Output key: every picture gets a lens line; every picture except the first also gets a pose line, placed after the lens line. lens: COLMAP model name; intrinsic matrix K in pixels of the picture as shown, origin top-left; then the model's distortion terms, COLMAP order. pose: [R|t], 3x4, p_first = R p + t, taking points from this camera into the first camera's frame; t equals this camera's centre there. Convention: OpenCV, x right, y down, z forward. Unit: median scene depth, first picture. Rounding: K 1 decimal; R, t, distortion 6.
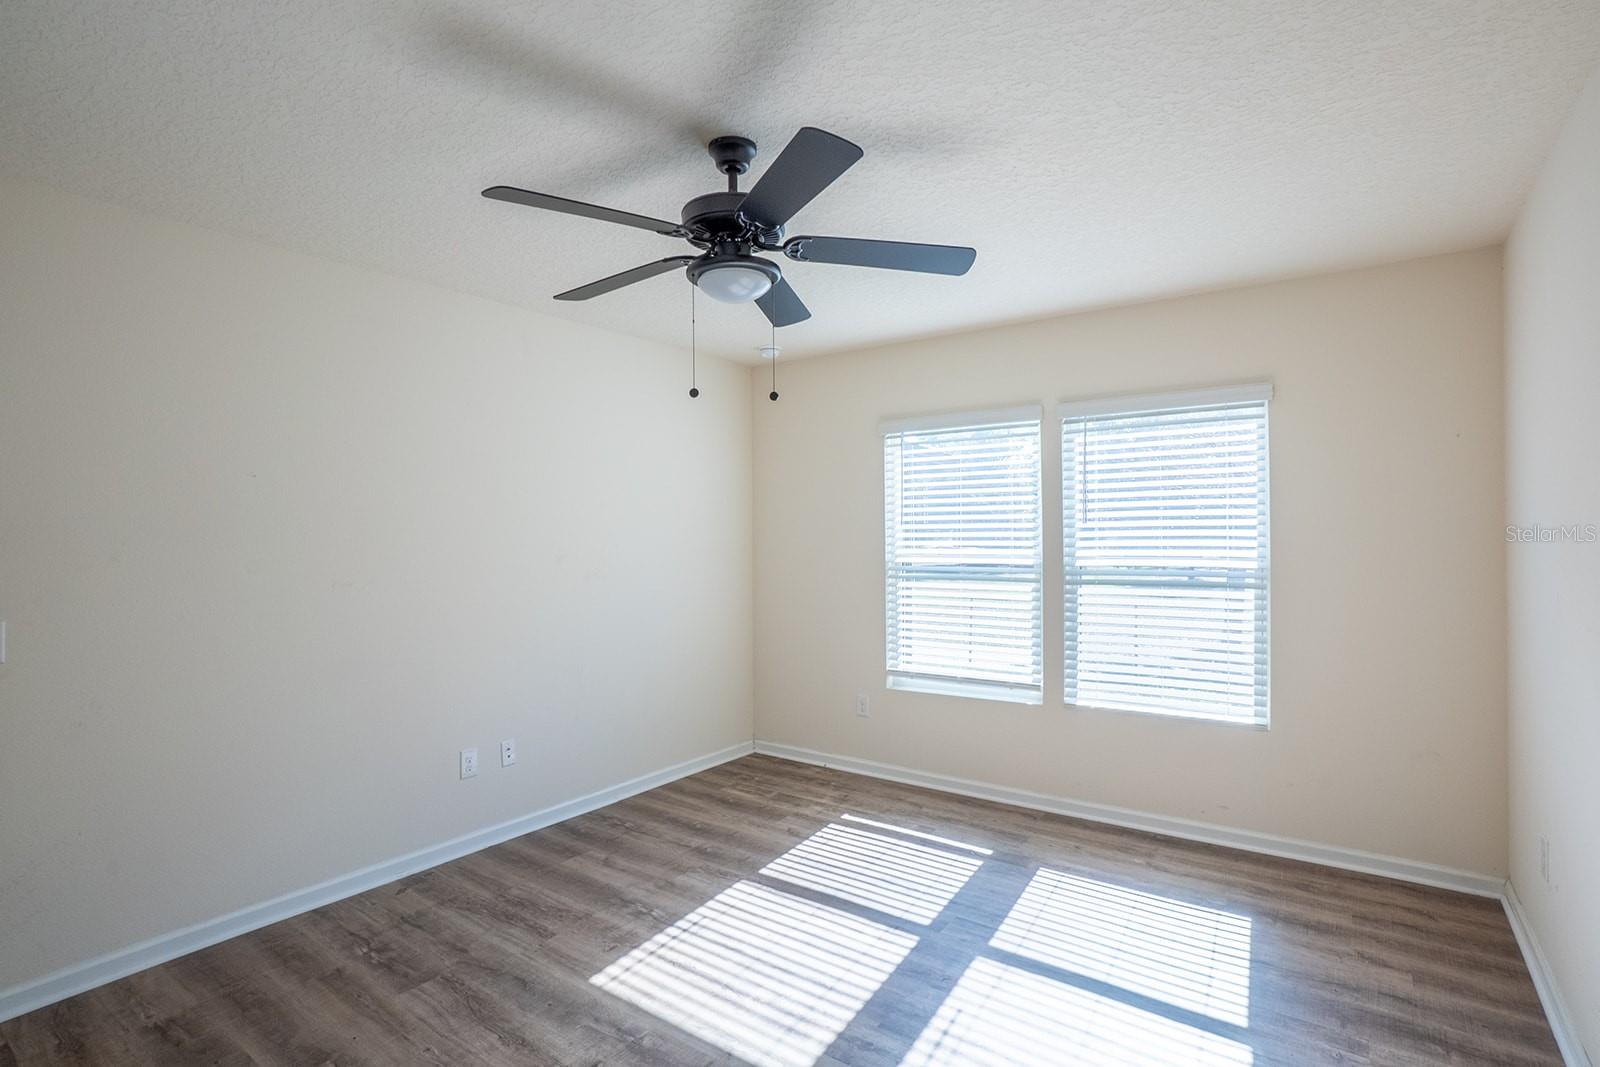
lens RADIAL K [[750.4, 0, 795.7], [0, 750.4, 520.0], [0, 0, 1]] dist [-0.030728, 0.011067]
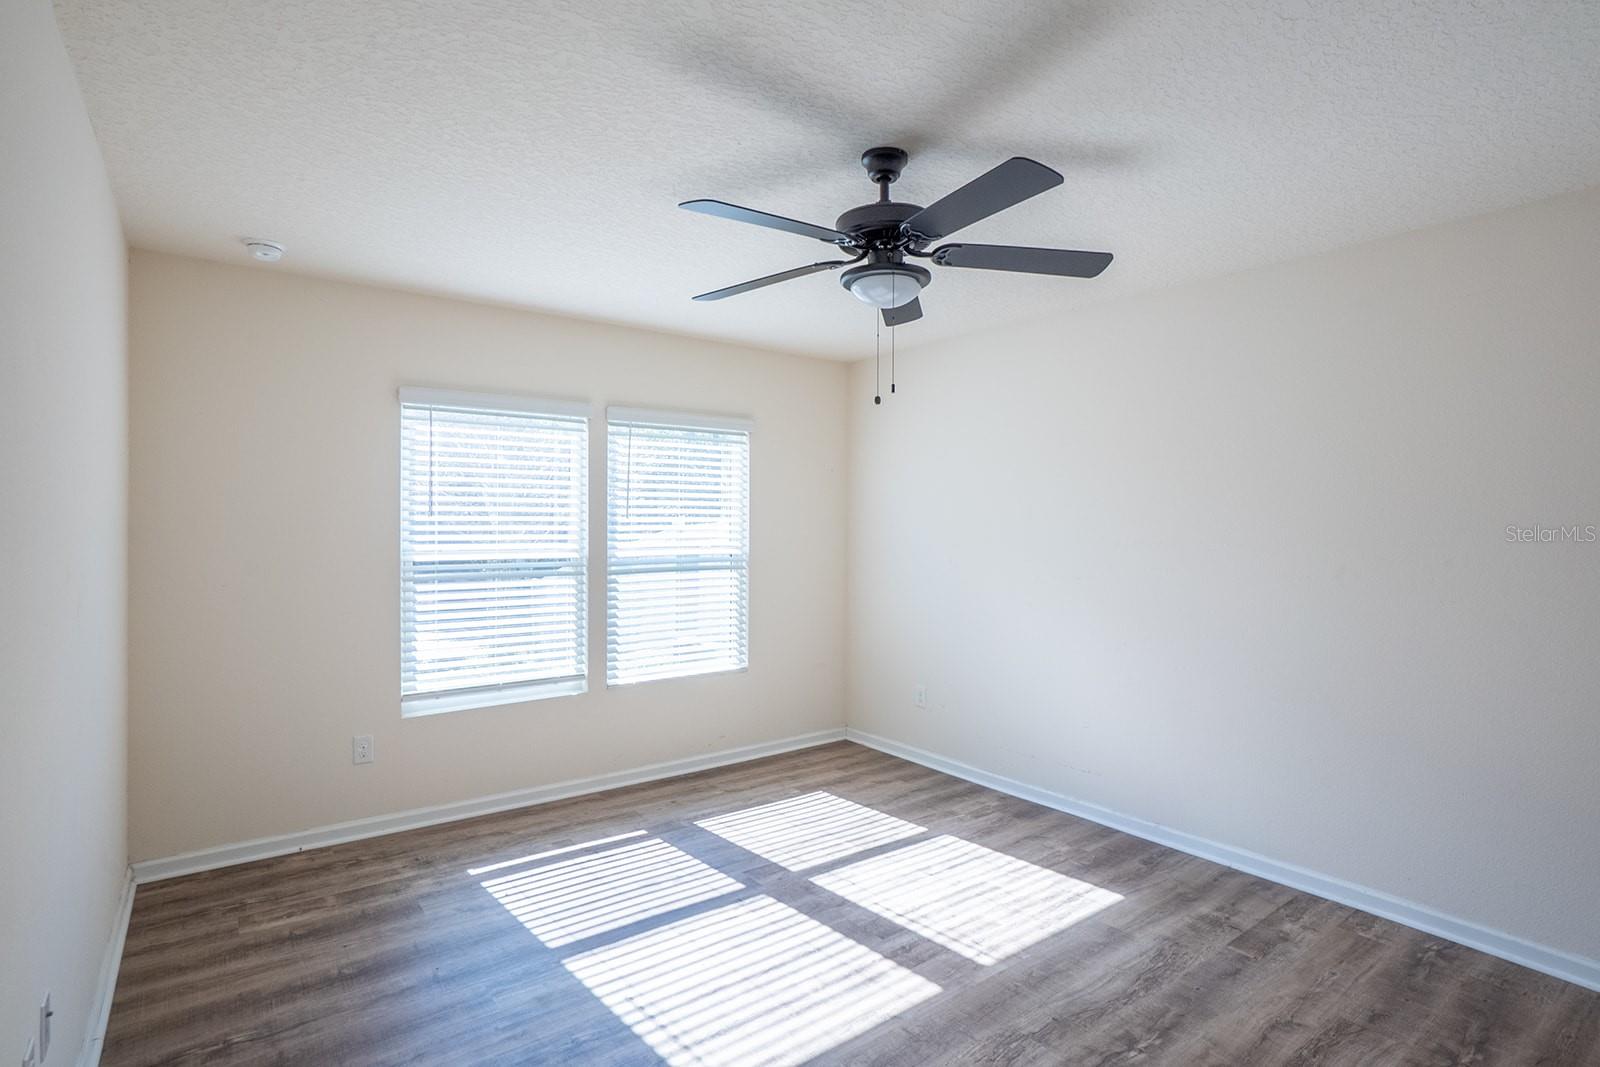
lens RADIAL K [[750.4, 0, 795.3], [0, 750.4, 518.1], [0, 0, 1]] dist [-0.030728, 0.011067]
pose [[0.334356, 0.019249, 0.942250, -0.639951], [-0.023562, 0.999650, -0.012060, 0.012742], [-0.942152, -0.018169, 0.334693, 0.440188]]
